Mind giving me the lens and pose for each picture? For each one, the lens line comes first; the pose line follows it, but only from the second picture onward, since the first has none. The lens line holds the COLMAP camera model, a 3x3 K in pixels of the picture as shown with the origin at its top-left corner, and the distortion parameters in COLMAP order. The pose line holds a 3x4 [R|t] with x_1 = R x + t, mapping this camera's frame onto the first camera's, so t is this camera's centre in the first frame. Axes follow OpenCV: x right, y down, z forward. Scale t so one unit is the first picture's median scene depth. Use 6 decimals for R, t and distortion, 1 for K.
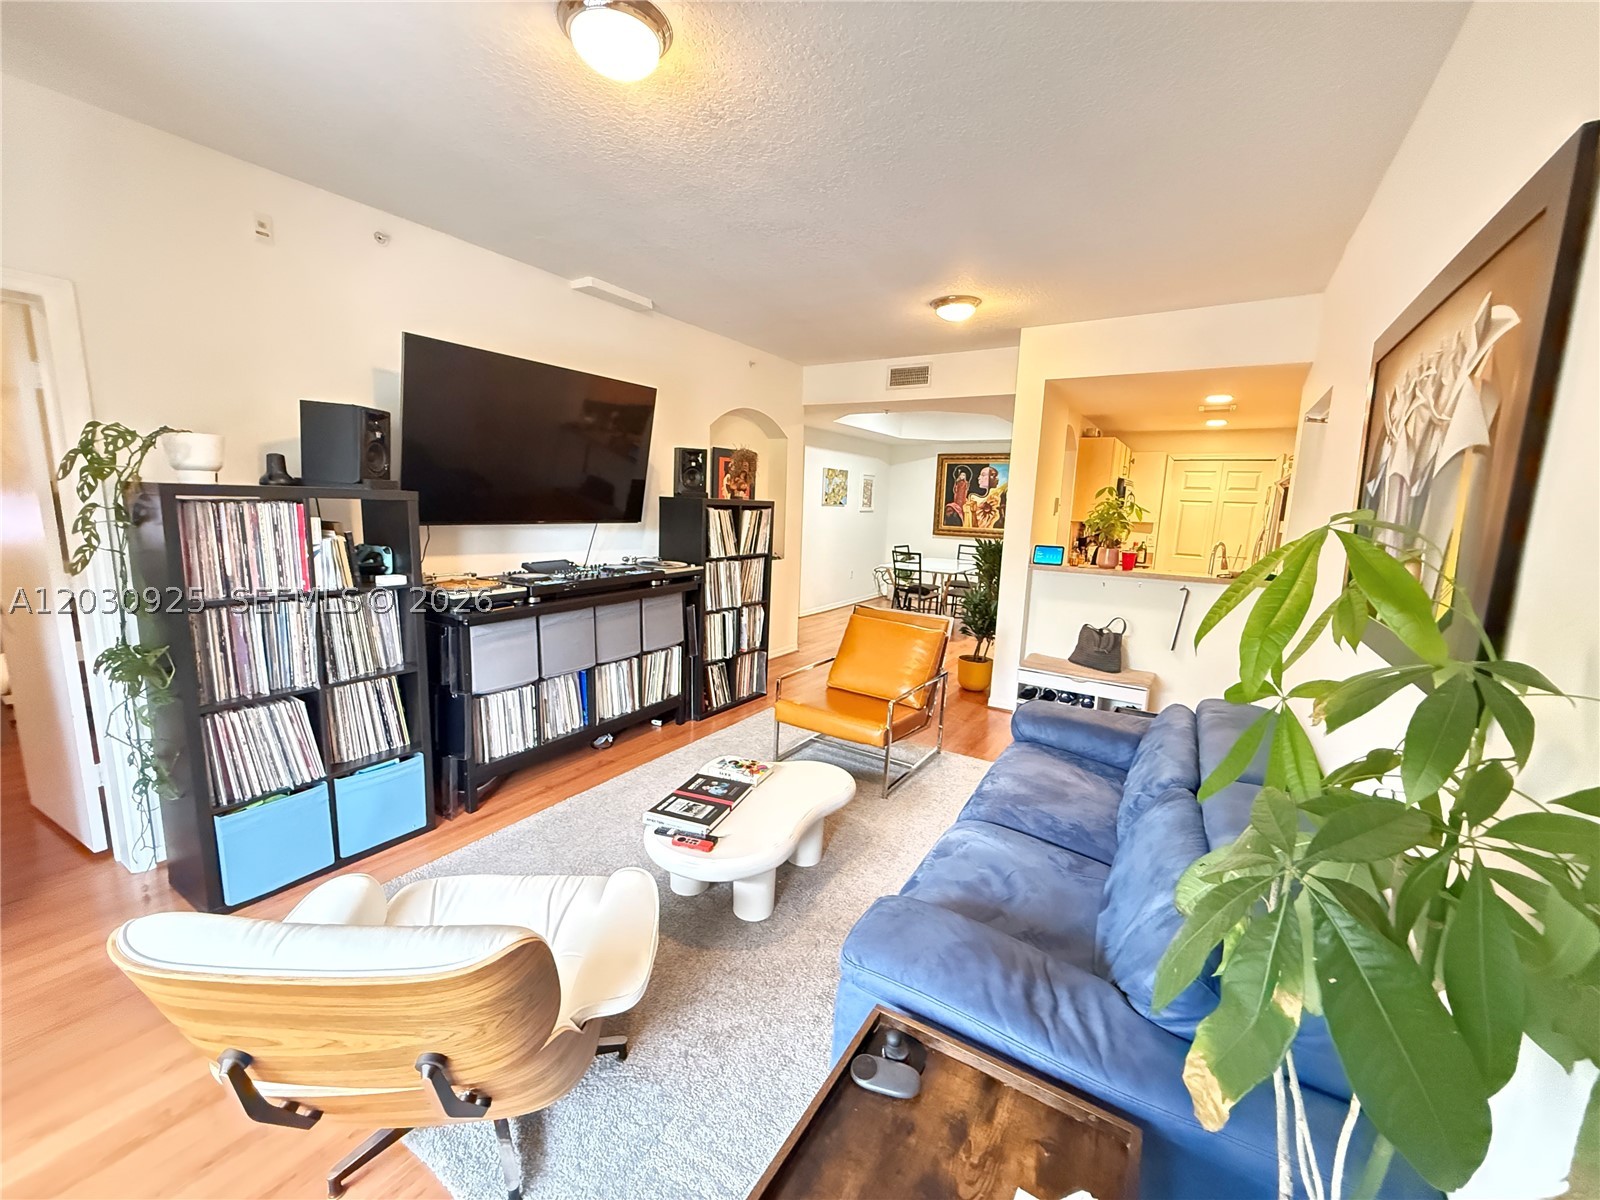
lens RADIAL K [[640.5, 0, 795.9], [0, 640.5, 602.2], [0, 0, 1]] dist [0.000504, 0.000105]
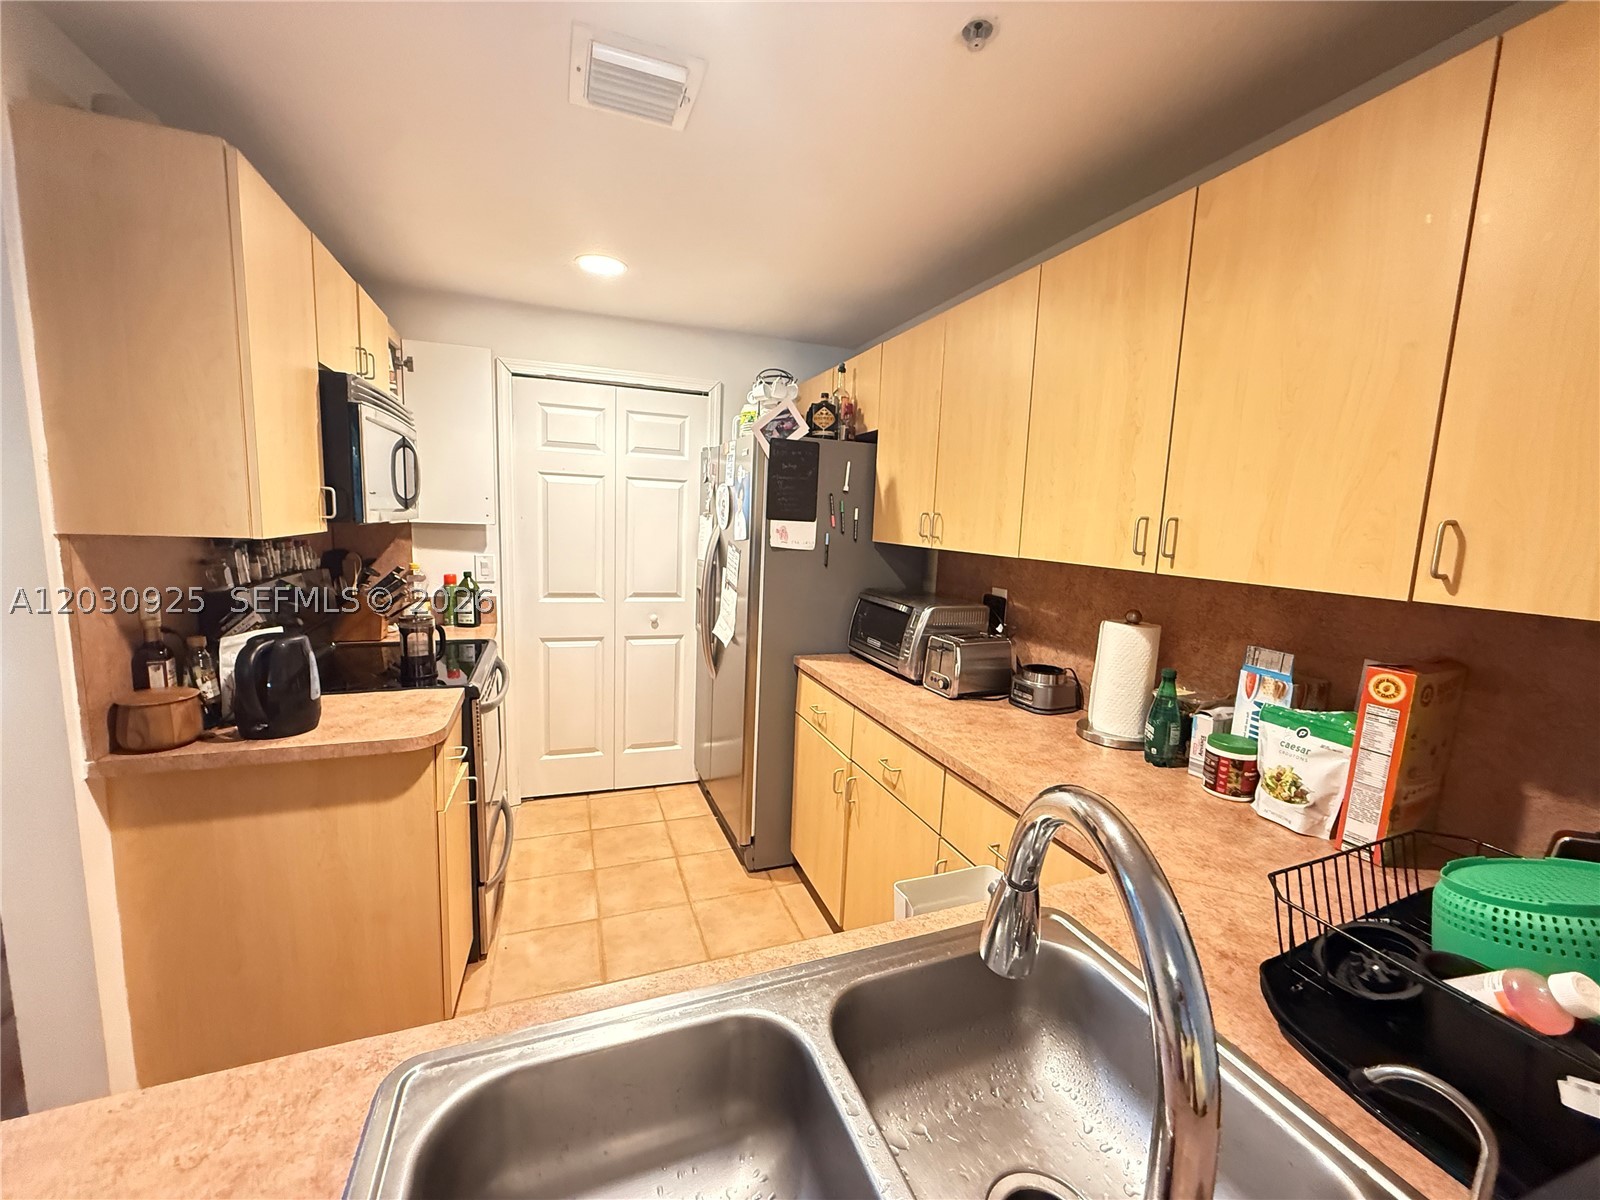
lens RADIAL K [[640.5, 0, 802.2], [0, 640.5, 598.1], [0, 0, 1]] dist [0.000504, 0.000105]
pose [[0.602612, -0.110915, 0.790289, 0.276292], [0.110745, 0.992335, 0.054826, -0.060985], [-0.790313, 0.054481, 0.610277, 0.466262]]
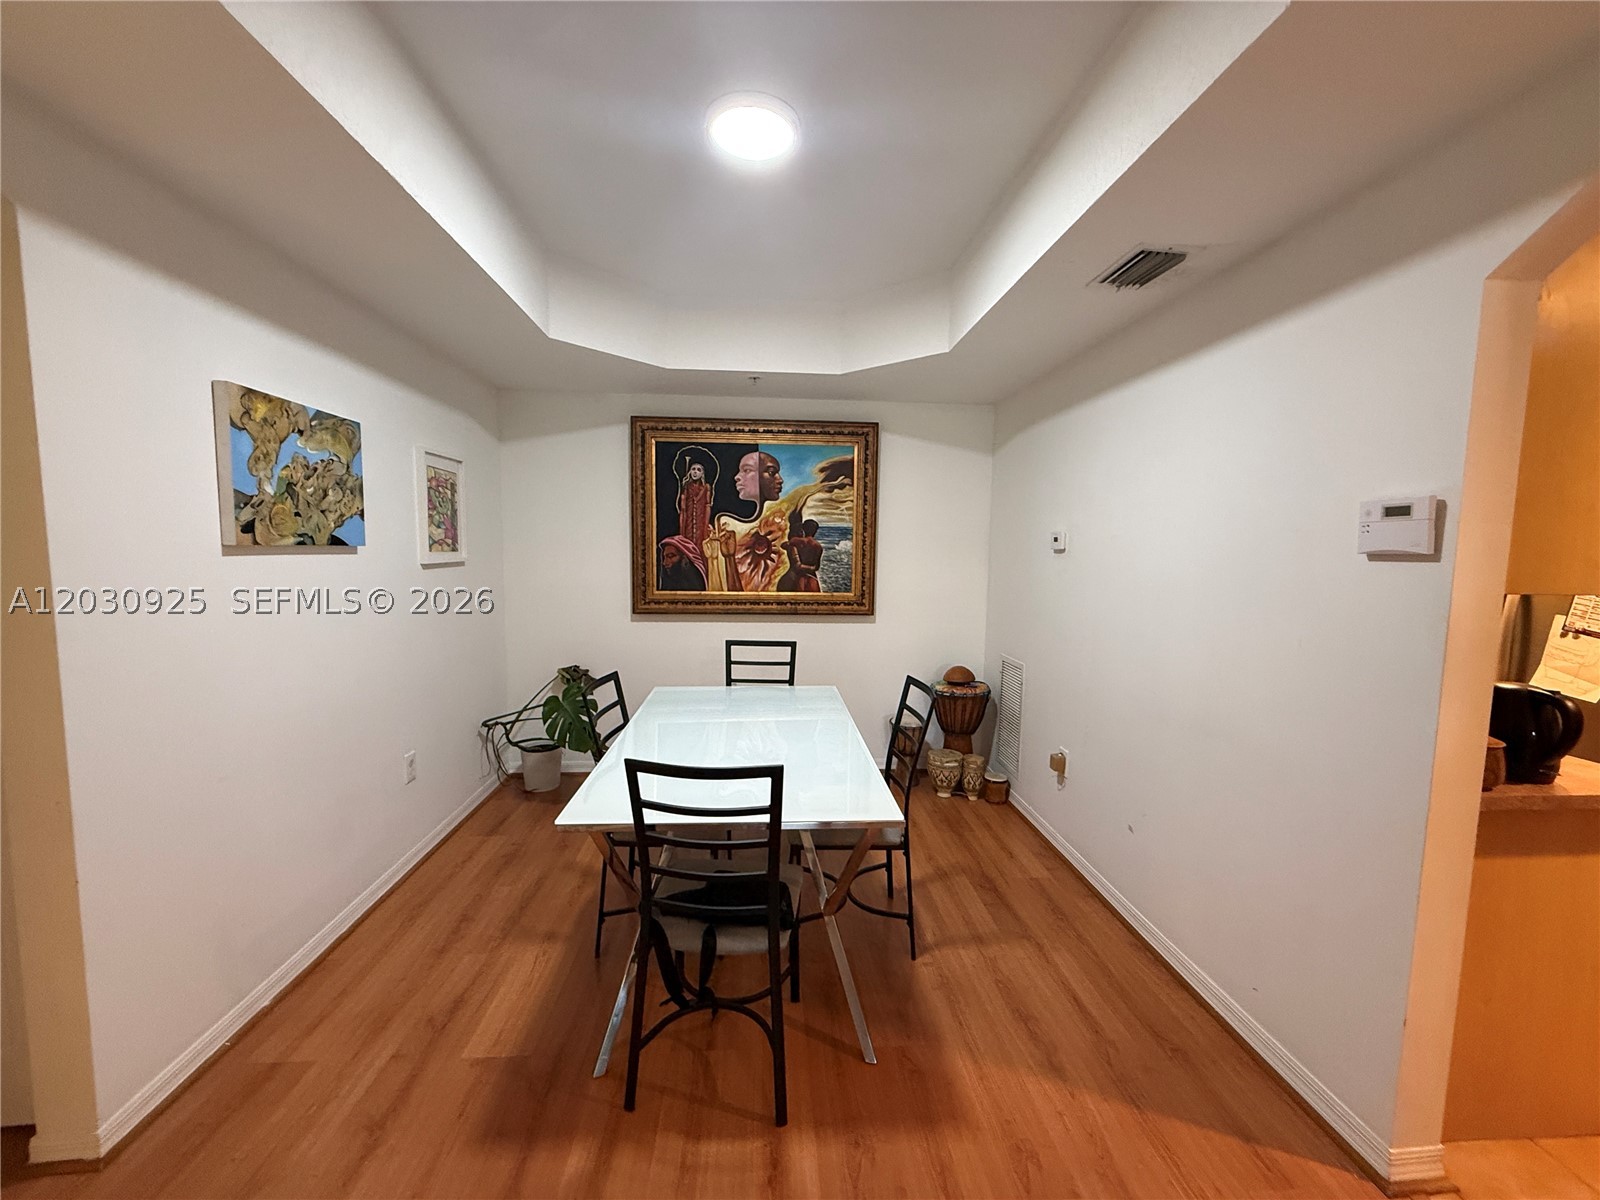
lens RADIAL K [[640.5, 0, 797.5], [0, 640.5, 599.8], [0, 0, 1]] dist [0.000504, 0.000105]
pose [[0.813214, -0.070664, 0.577659, 0.067753], [0.107022, 0.993831, -0.029091, -0.096283], [-0.572039, 0.085479, 0.815760, 0.640398]]
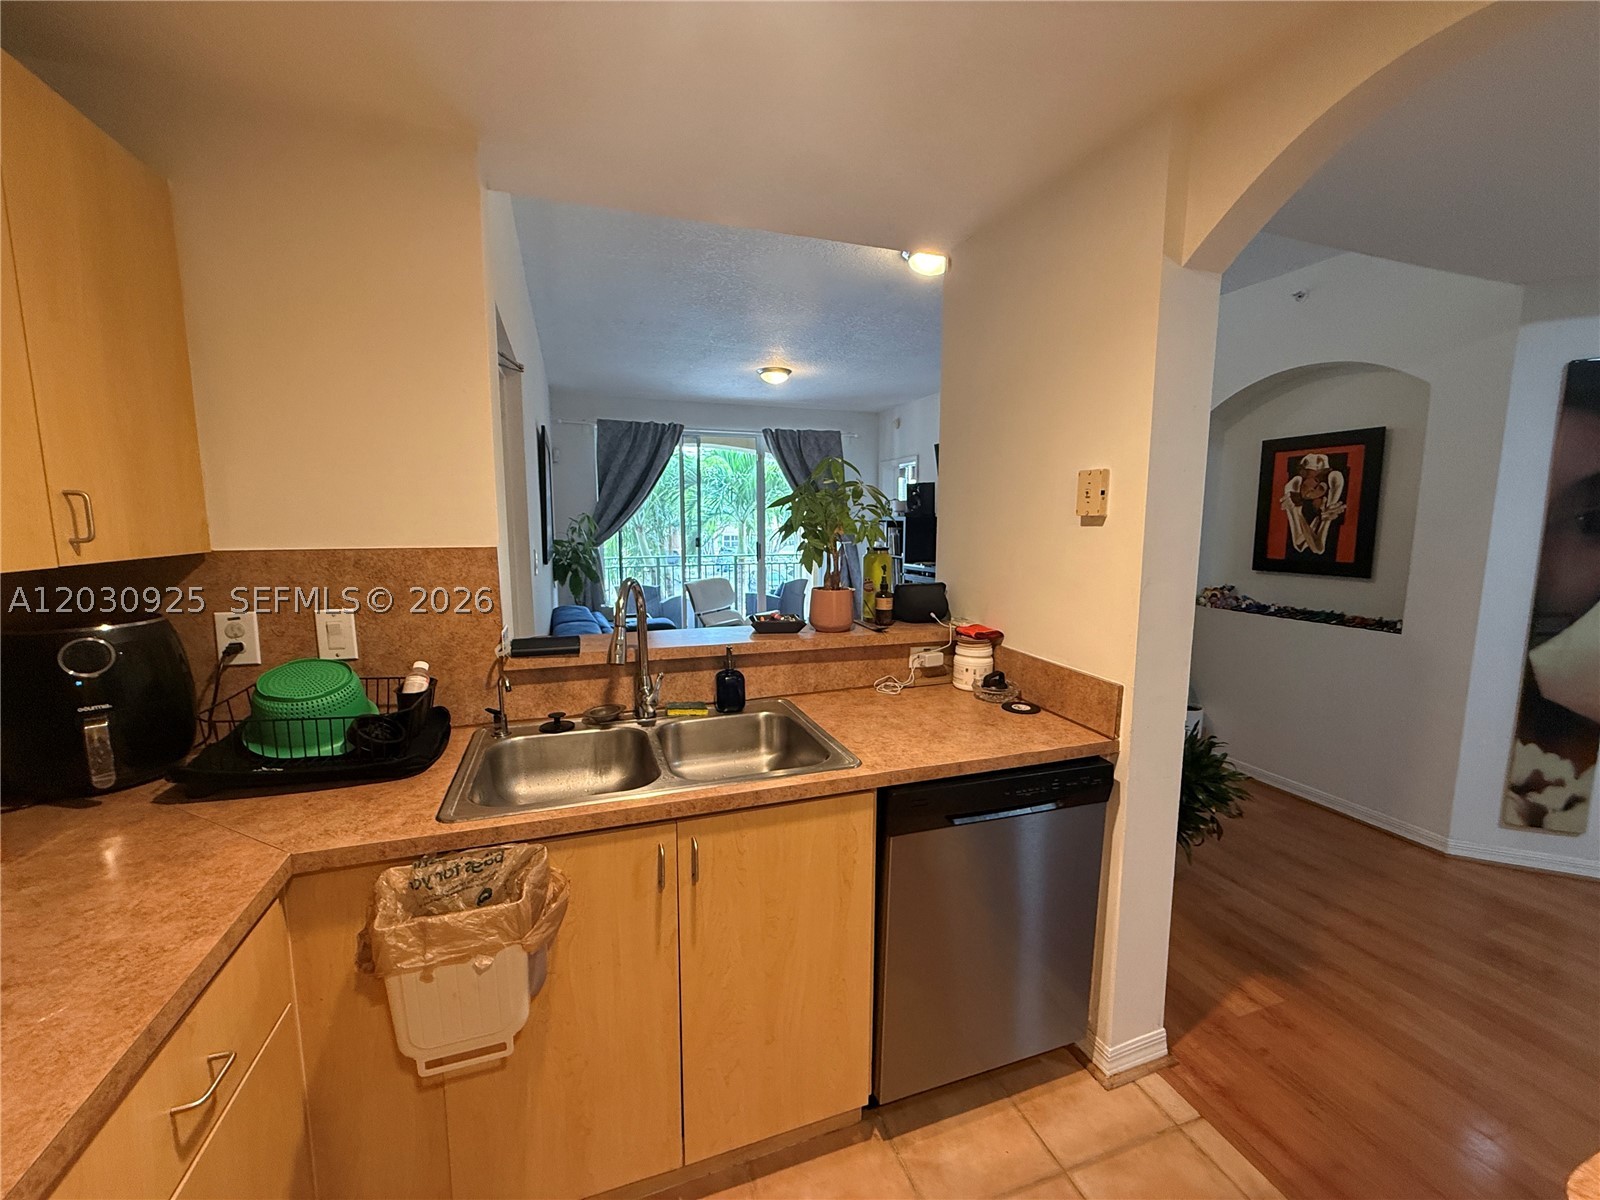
lens RADIAL K [[640.5, 0, 798.9], [0, 640.5, 600.8], [0, 0, 1]] dist [0.000504, 0.000105]
pose [[-0.625271, 0.069907, -0.777270, 0.427044], [-0.143790, 0.968608, 0.202786, -0.079268], [0.767047, 0.238560, -0.595591, 0.618745]]
